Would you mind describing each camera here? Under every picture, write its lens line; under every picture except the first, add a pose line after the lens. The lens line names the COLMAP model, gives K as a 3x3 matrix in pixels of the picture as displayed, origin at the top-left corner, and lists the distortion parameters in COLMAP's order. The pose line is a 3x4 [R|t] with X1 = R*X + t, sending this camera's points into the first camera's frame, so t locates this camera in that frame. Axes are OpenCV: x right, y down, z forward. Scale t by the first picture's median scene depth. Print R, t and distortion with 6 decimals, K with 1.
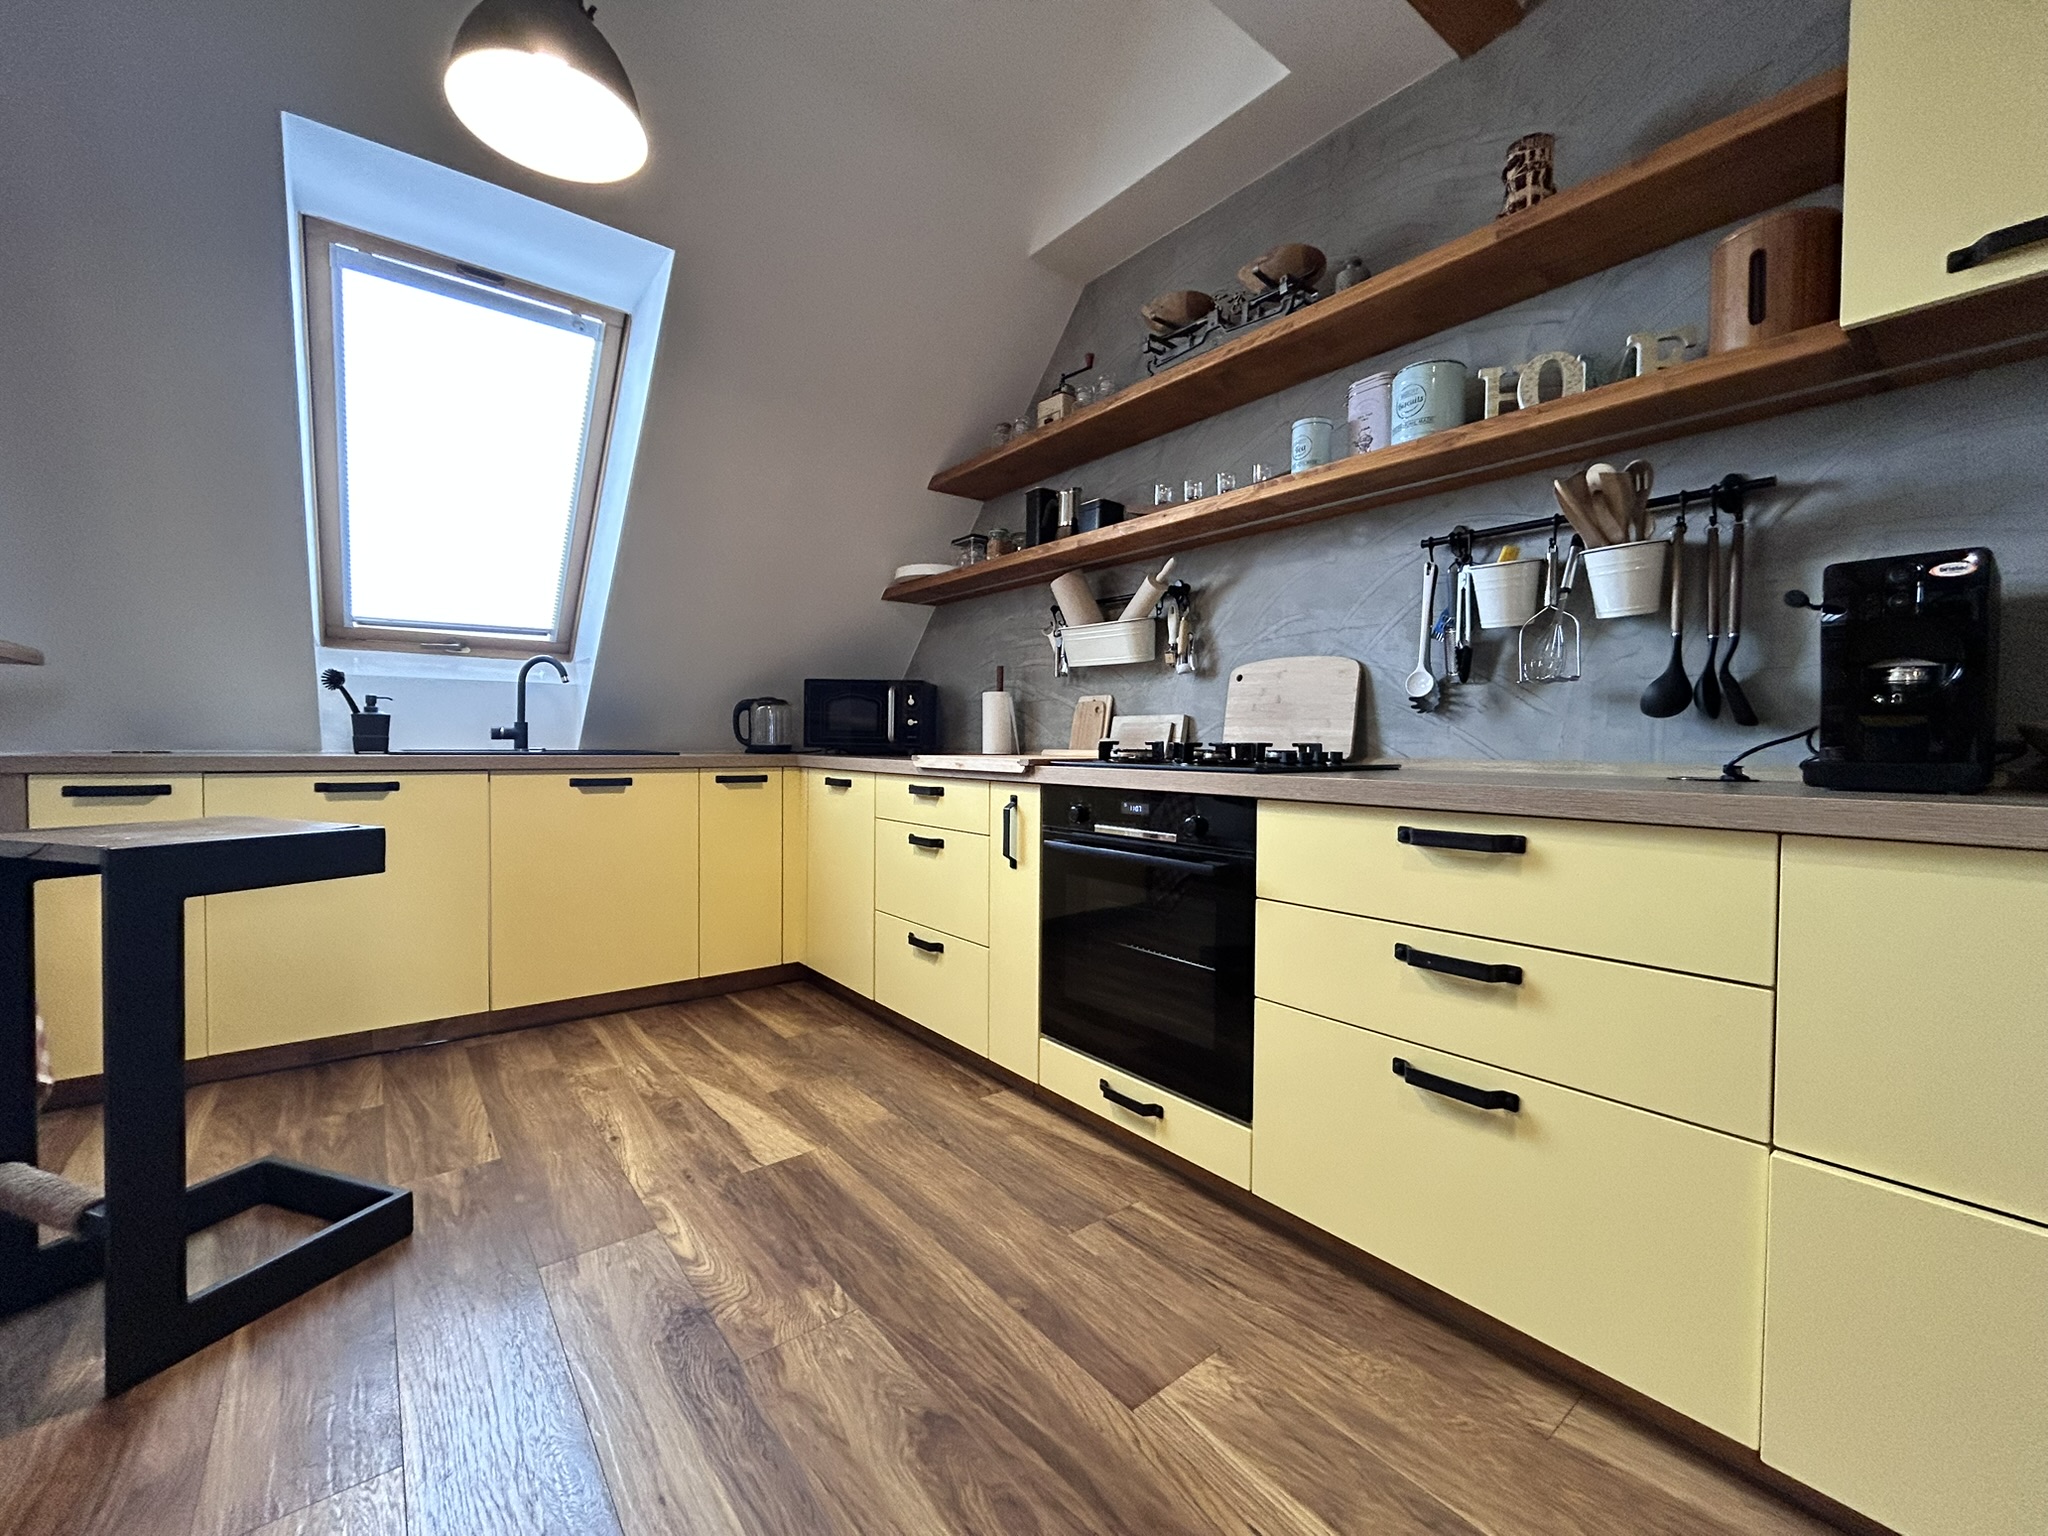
lens RADIAL K [[834.6, 0, 1024.8], [0, 834.6, 762.1], [0, 0, 1]] dist [0.000007, 0.000198]
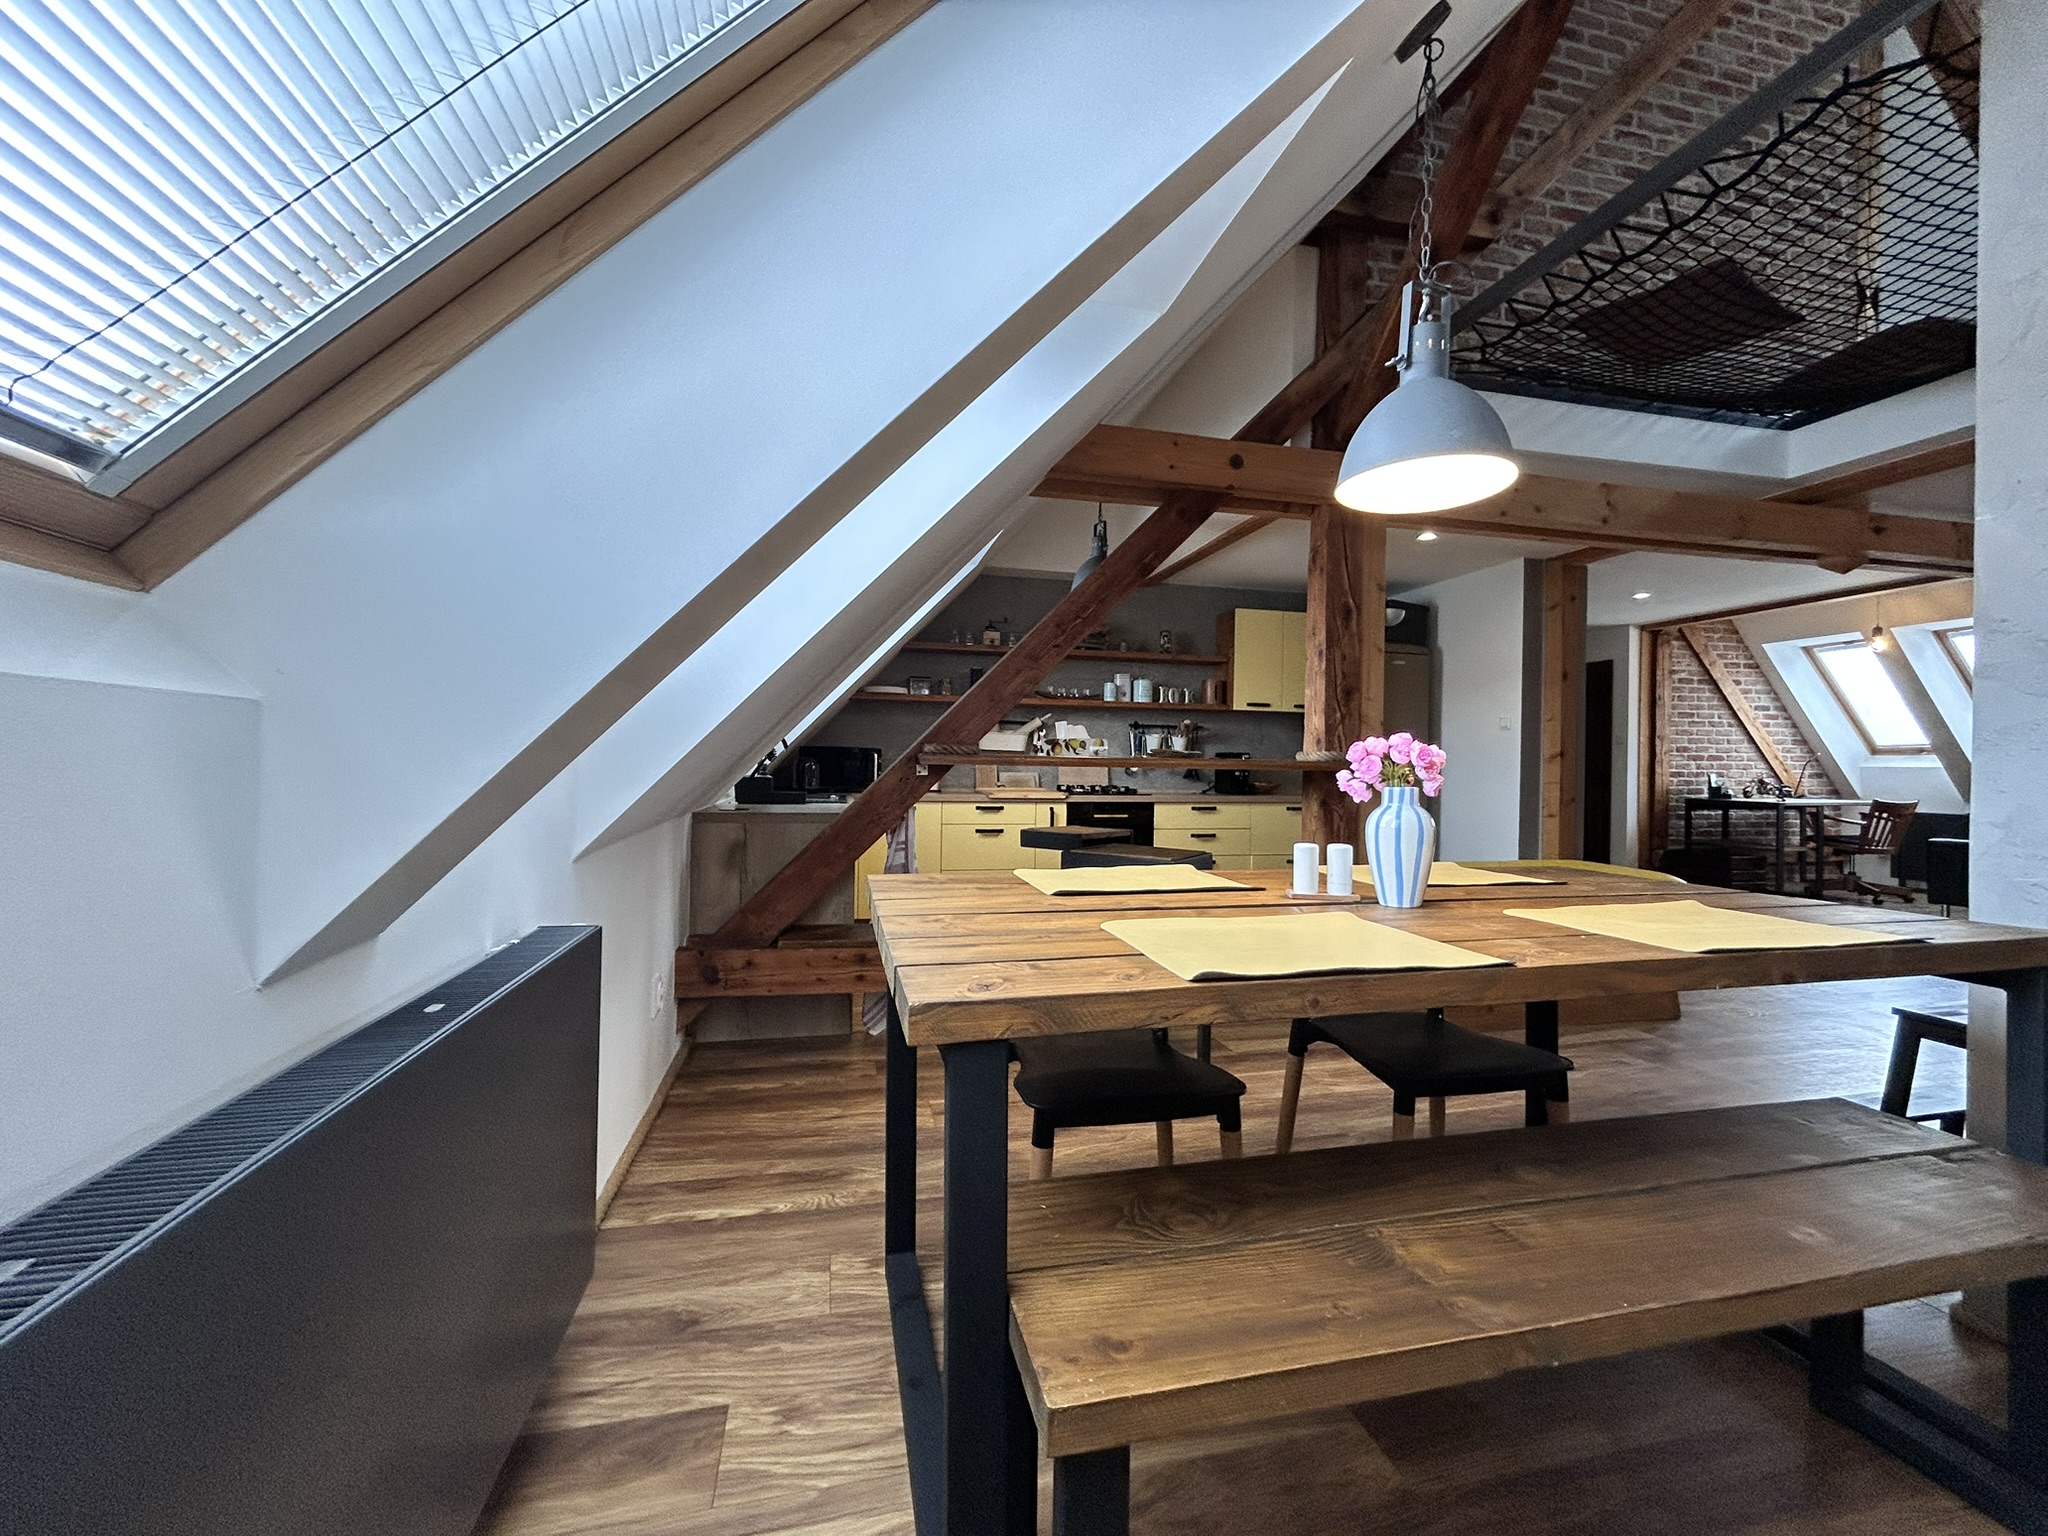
lens RADIAL K [[834.6, 0, 1032.1], [0, 834.6, 764.9], [0, 0, 1]] dist [0.000007, 0.000198]
pose [[0.410984, -0.008724, 0.911601, -1.870484], [0.015931, 0.999870, 0.002386, -0.076698], [-0.911503, 0.013542, 0.411069, -0.004729]]
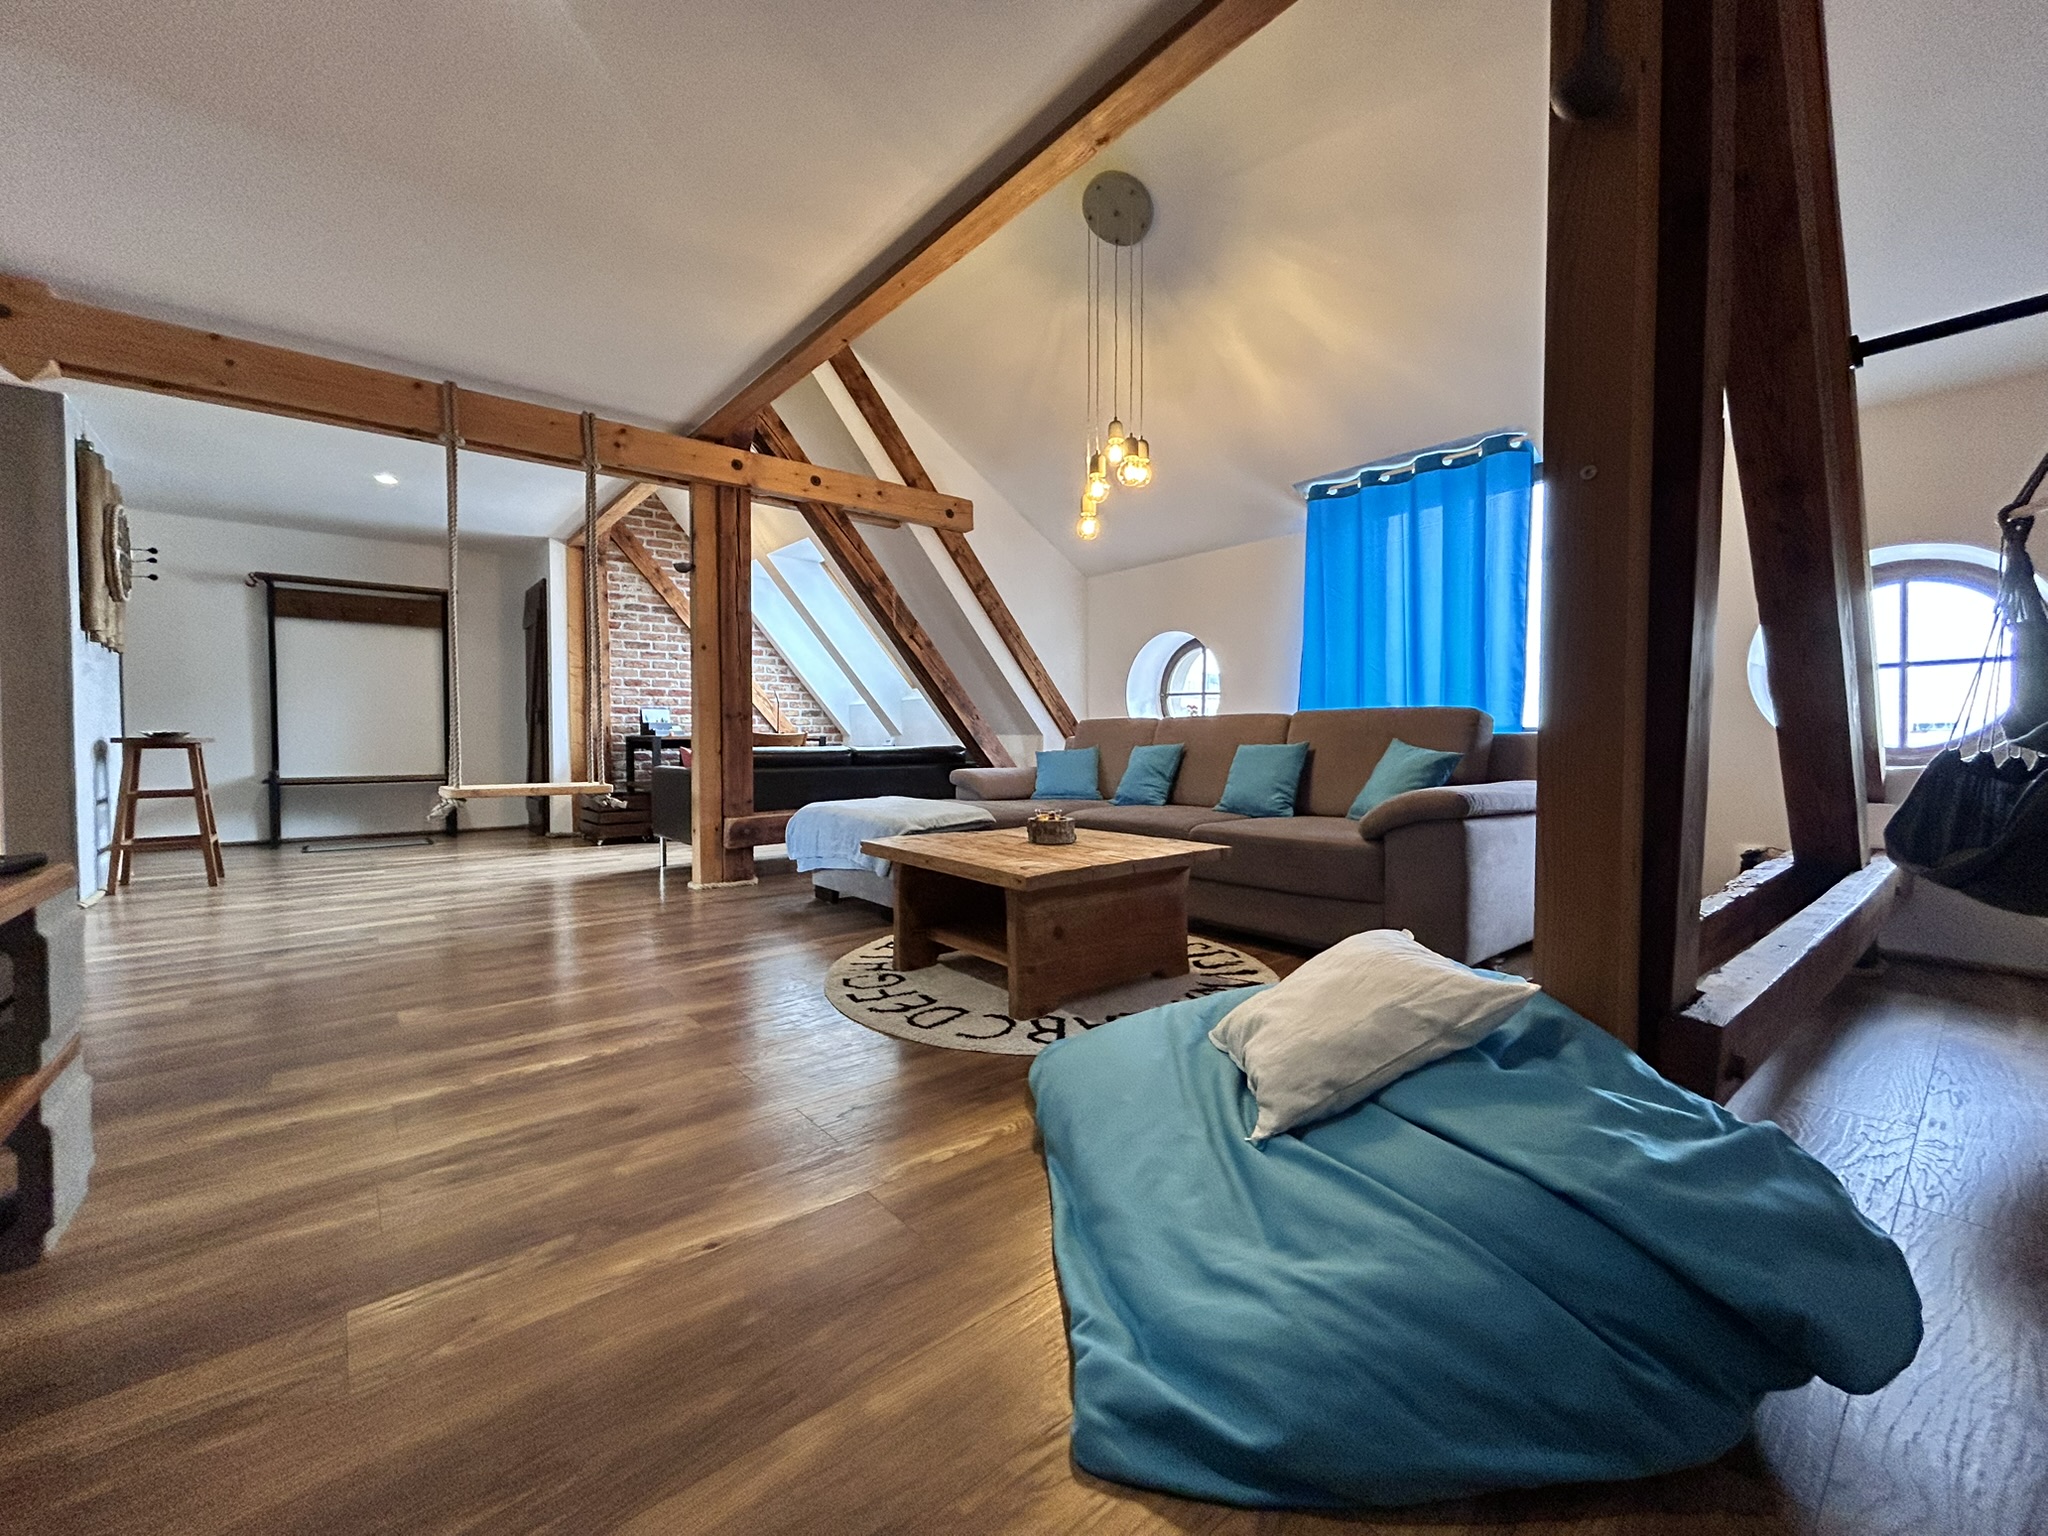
lens RADIAL K [[834.6, 0, 1024.4], [0, 834.6, 755.7], [0, 0, 1]] dist [0.000007, 0.000198]
pose [[-0.015638, -0.041420, 0.999019, -0.954463], [0.015446, 0.999012, 0.041661, 0.054655], [-0.999758, 0.016082, -0.014983, -2.106670]]
